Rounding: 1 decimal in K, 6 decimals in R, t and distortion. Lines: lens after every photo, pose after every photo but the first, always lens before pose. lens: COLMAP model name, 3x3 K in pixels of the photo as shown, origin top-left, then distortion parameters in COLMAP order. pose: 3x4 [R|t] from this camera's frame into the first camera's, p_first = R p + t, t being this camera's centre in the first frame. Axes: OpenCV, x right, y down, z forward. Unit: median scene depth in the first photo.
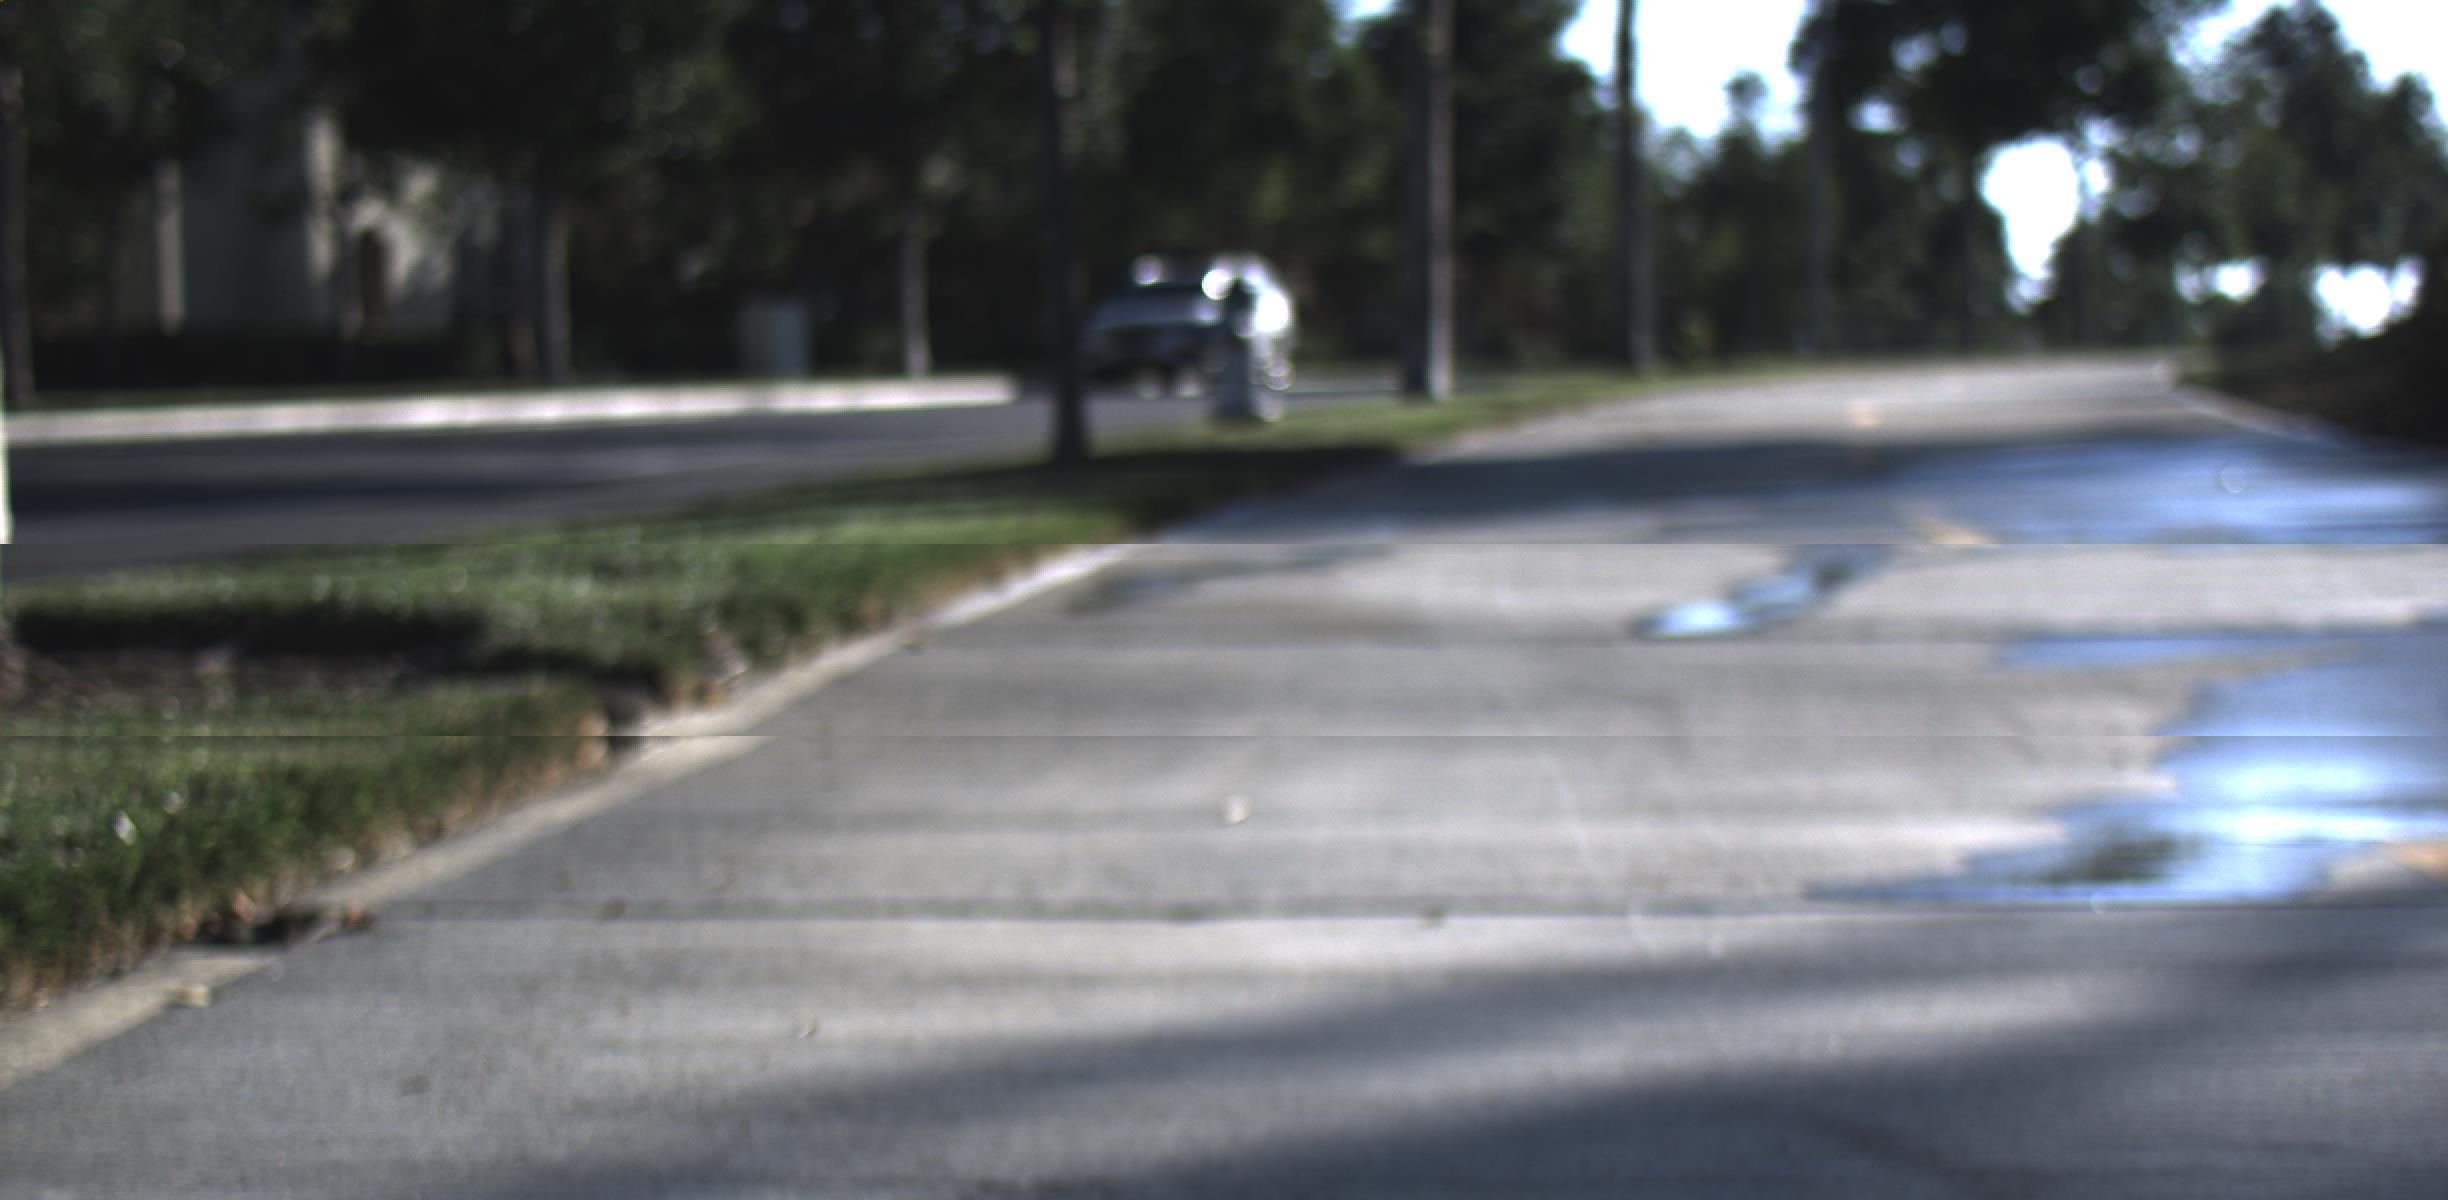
lens RADIAL K [[6862.3, 0, 1218.2], [0, 6862.3, 614.2], [0, 0, 1]] dist [0.359609, 0.000000]
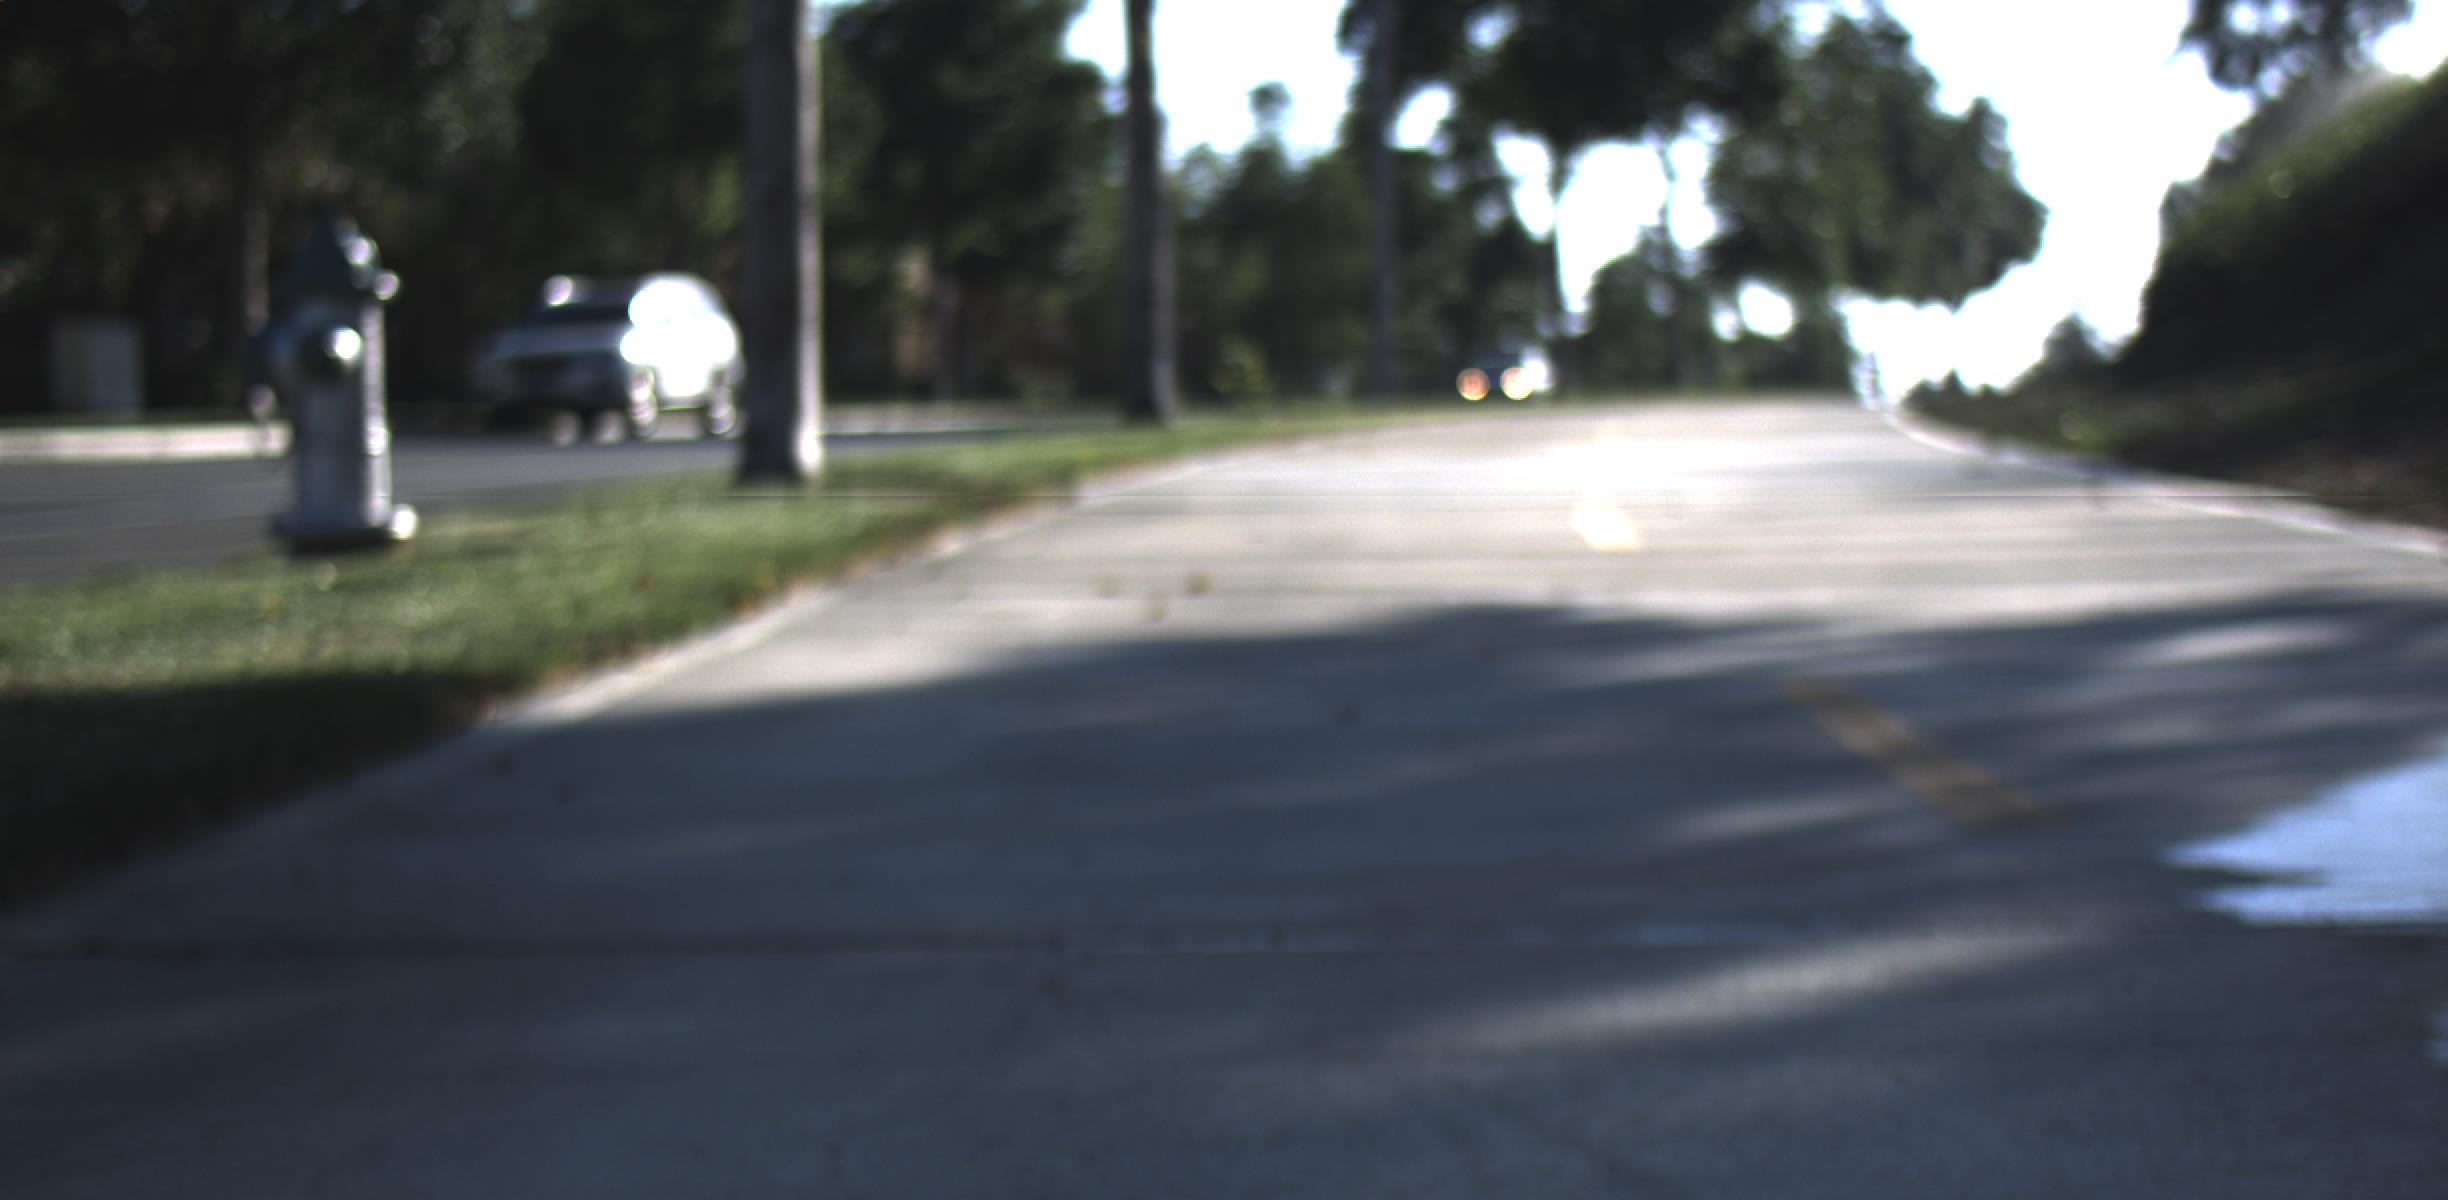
lens RADIAL K [[6862.3, 0, 1246.1], [0, 6862.3, 595.8], [0, 0, 1]] dist [0.359609, 0.000000]
pose [[0.997191, 0.001617, 0.074883, 0.009654], [-0.001043, 0.999970, -0.007714, -0.006785], [-0.074893, 0.007614, 0.997162, 0.166687]]
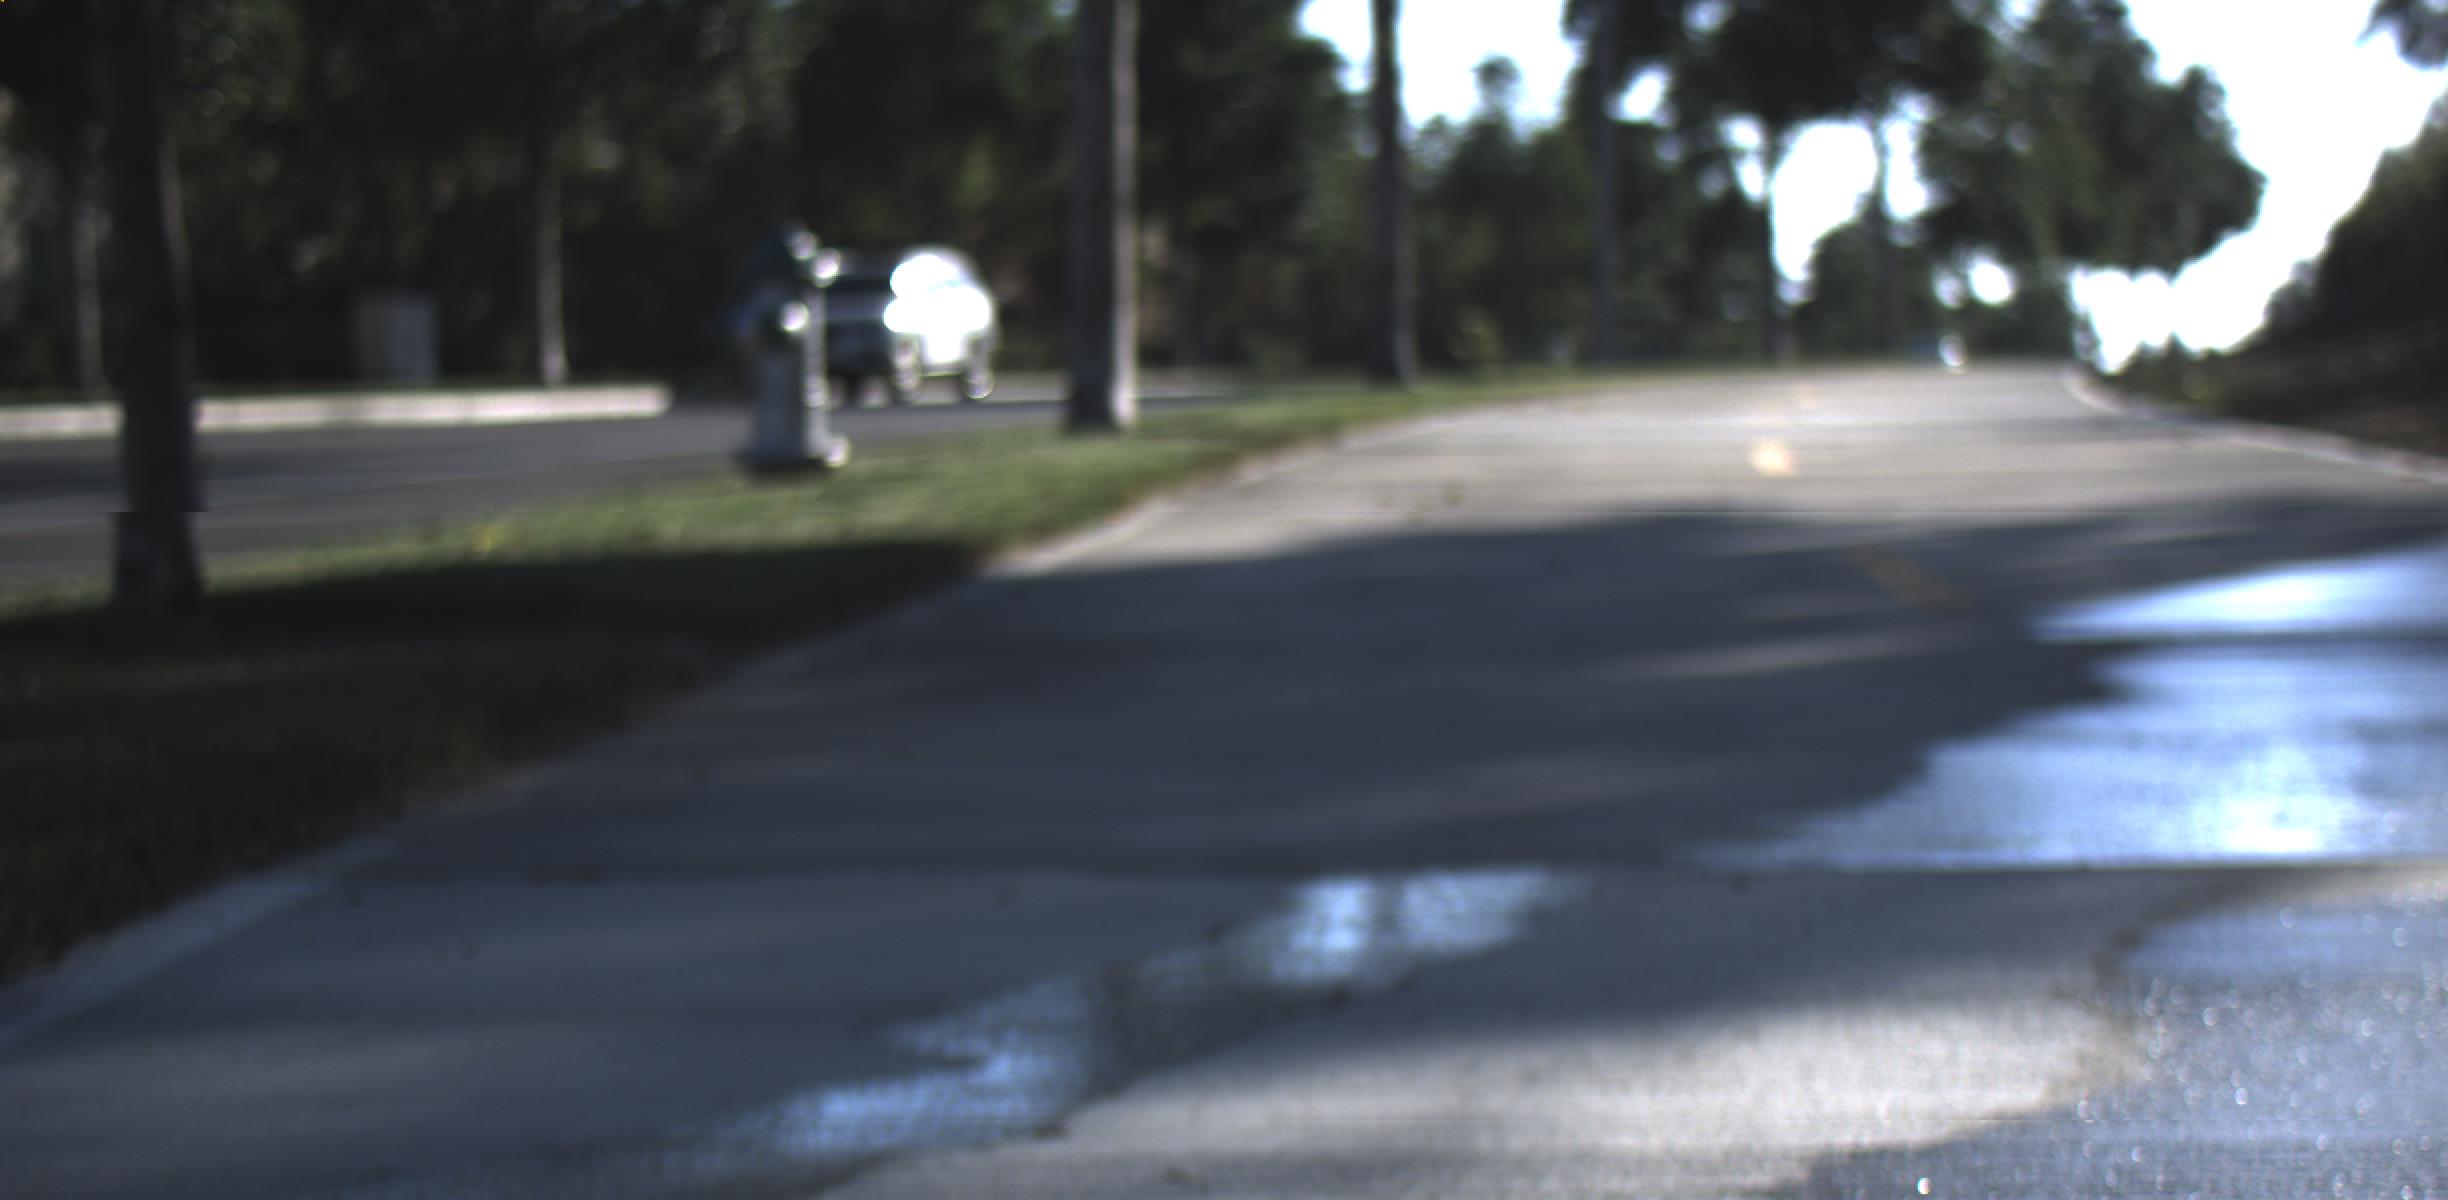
lens RADIAL K [[6862.3, 0, 1234.6], [0, 6862.3, 619.9], [0, 0, 1]] dist [0.359609, 0.000000]
pose [[0.999180, 0.001136, 0.040461, 0.005900], [-0.001154, 0.999999, 0.000413, -0.004958], [-0.040460, -0.000459, 0.999181, 0.122511]]
